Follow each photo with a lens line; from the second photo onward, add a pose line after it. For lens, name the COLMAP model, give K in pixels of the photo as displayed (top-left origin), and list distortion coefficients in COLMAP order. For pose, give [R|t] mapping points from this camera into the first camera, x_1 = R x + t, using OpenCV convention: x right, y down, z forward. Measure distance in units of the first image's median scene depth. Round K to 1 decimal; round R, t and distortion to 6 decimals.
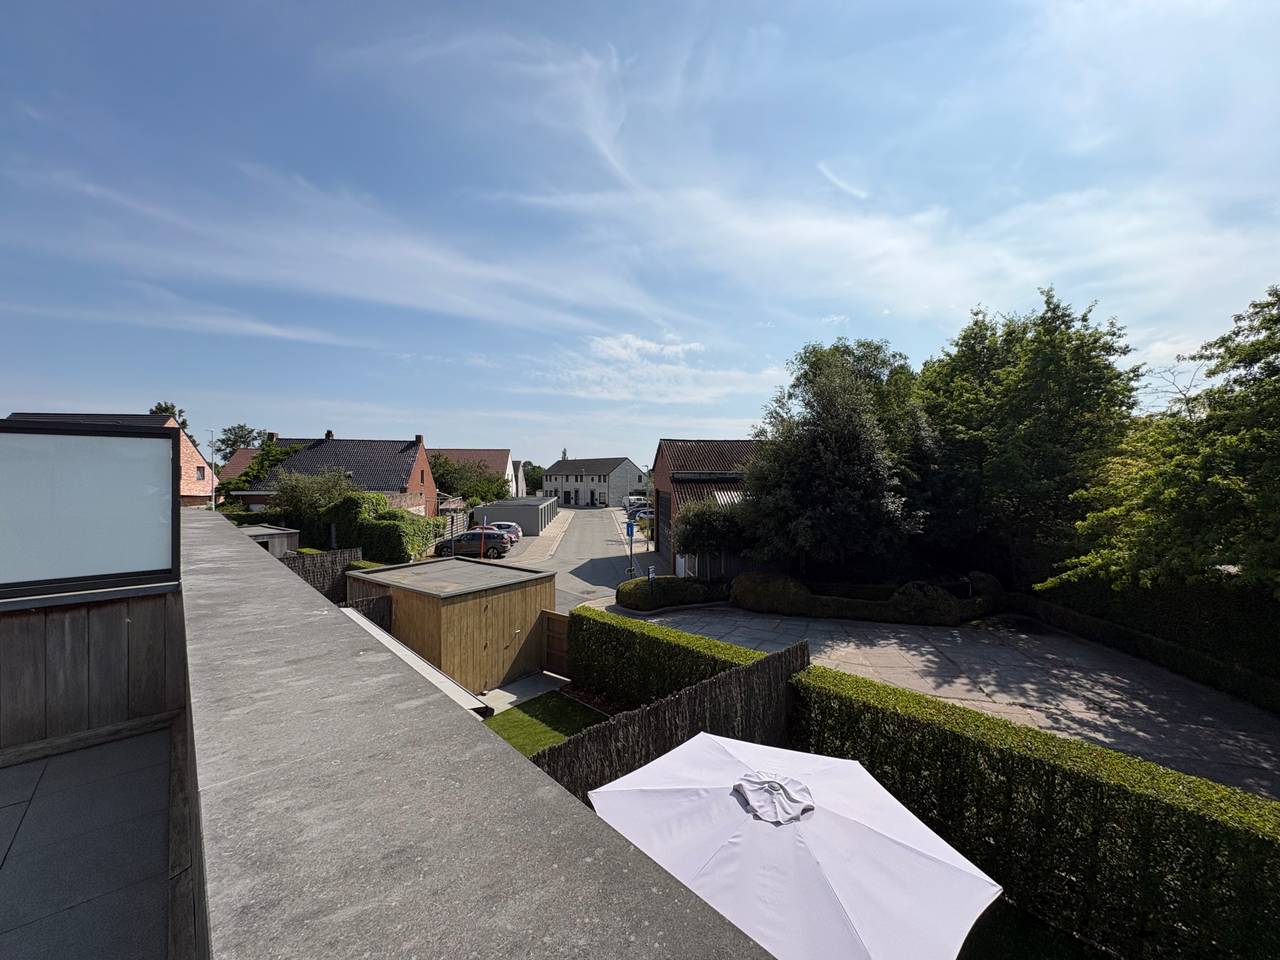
lens RADIAL K [[509.3, 0, 640.0], [0, 509.3, 480.0], [0, 0, 1]] dist [-0.001348, -0.000009]
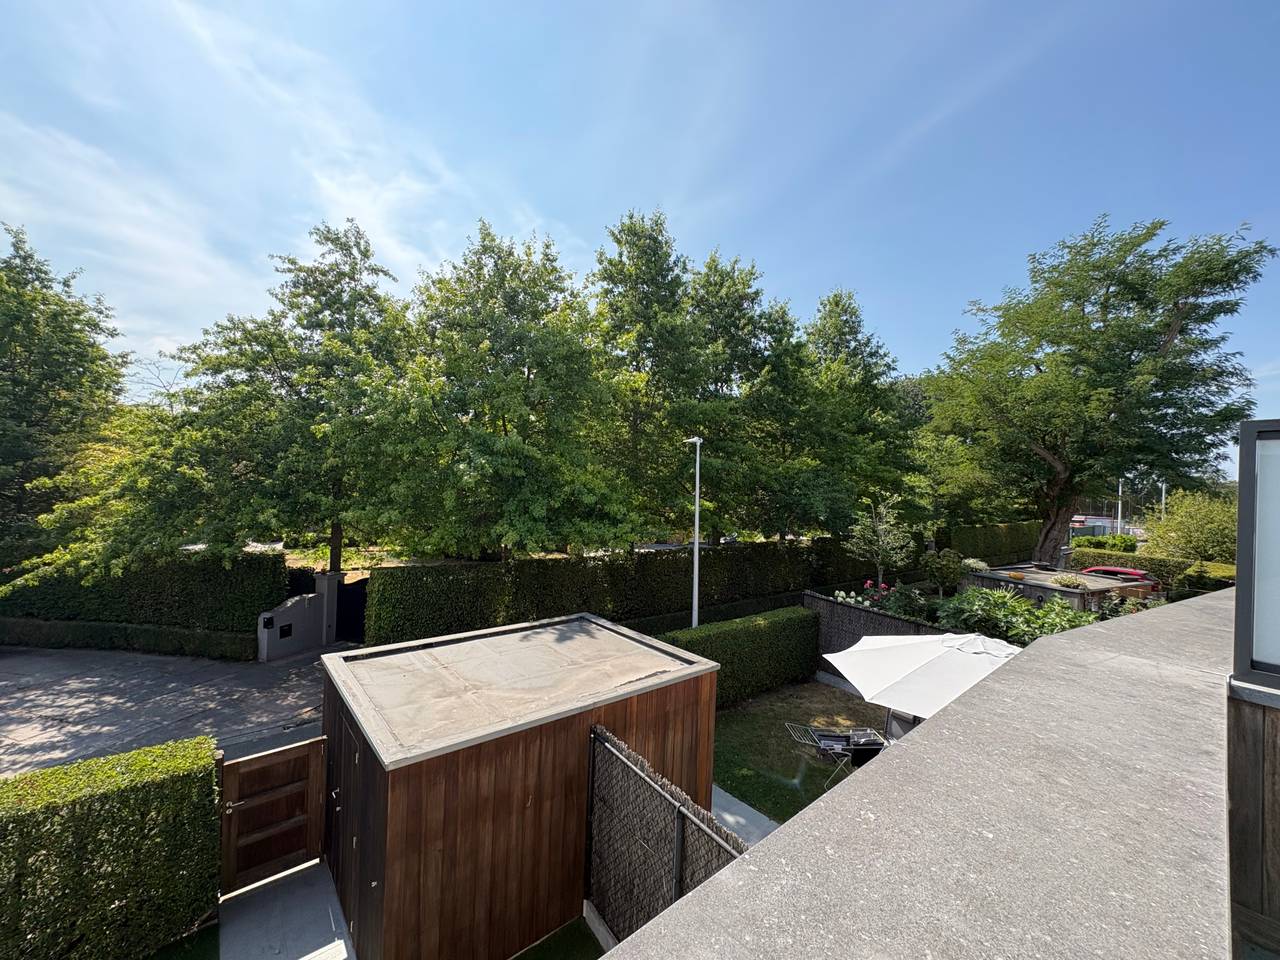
lens RADIAL K [[504.2, 0, 640.0], [0, 504.2, 480.0], [0, 0, 1]] dist [-0.000794, -0.000034]
pose [[0.026141, 0.004966, 0.999646, 0.025676], [-0.025280, 0.999671, -0.004305, 0.000858], [-0.999339, -0.025159, 0.026258, -0.018883]]
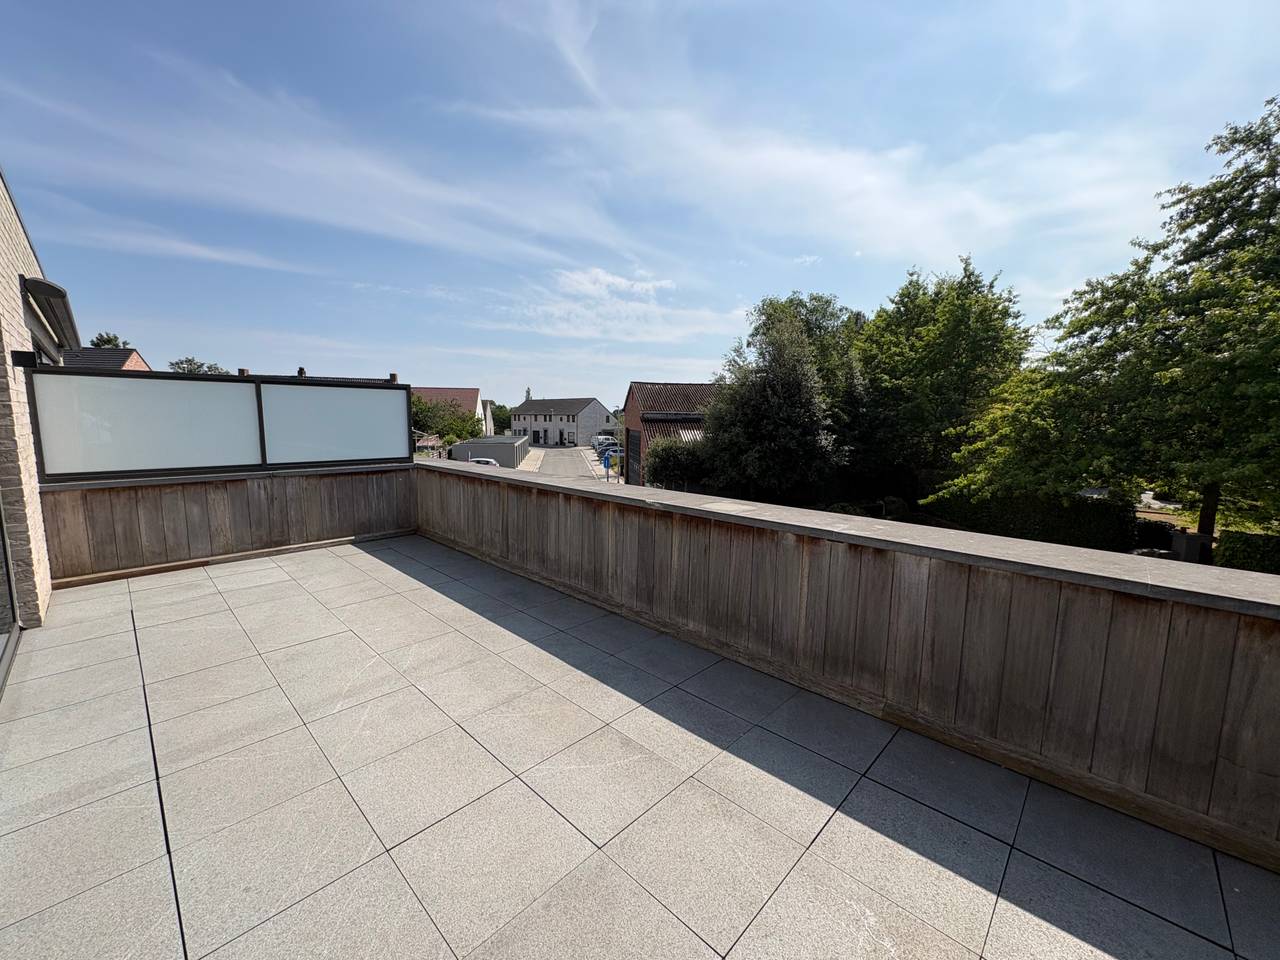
lens RADIAL K [[539.4, 0, 611.6], [0, 539.4, 486.2], [0, 0, 1]] dist [-0.000589, -0.000286]
pose [[0.999853, 0.007452, 0.015467, -0.028877], [-0.009254, 0.992747, 0.119869, 0.005577], [-0.014461, -0.119995, 0.992669, -0.251100]]
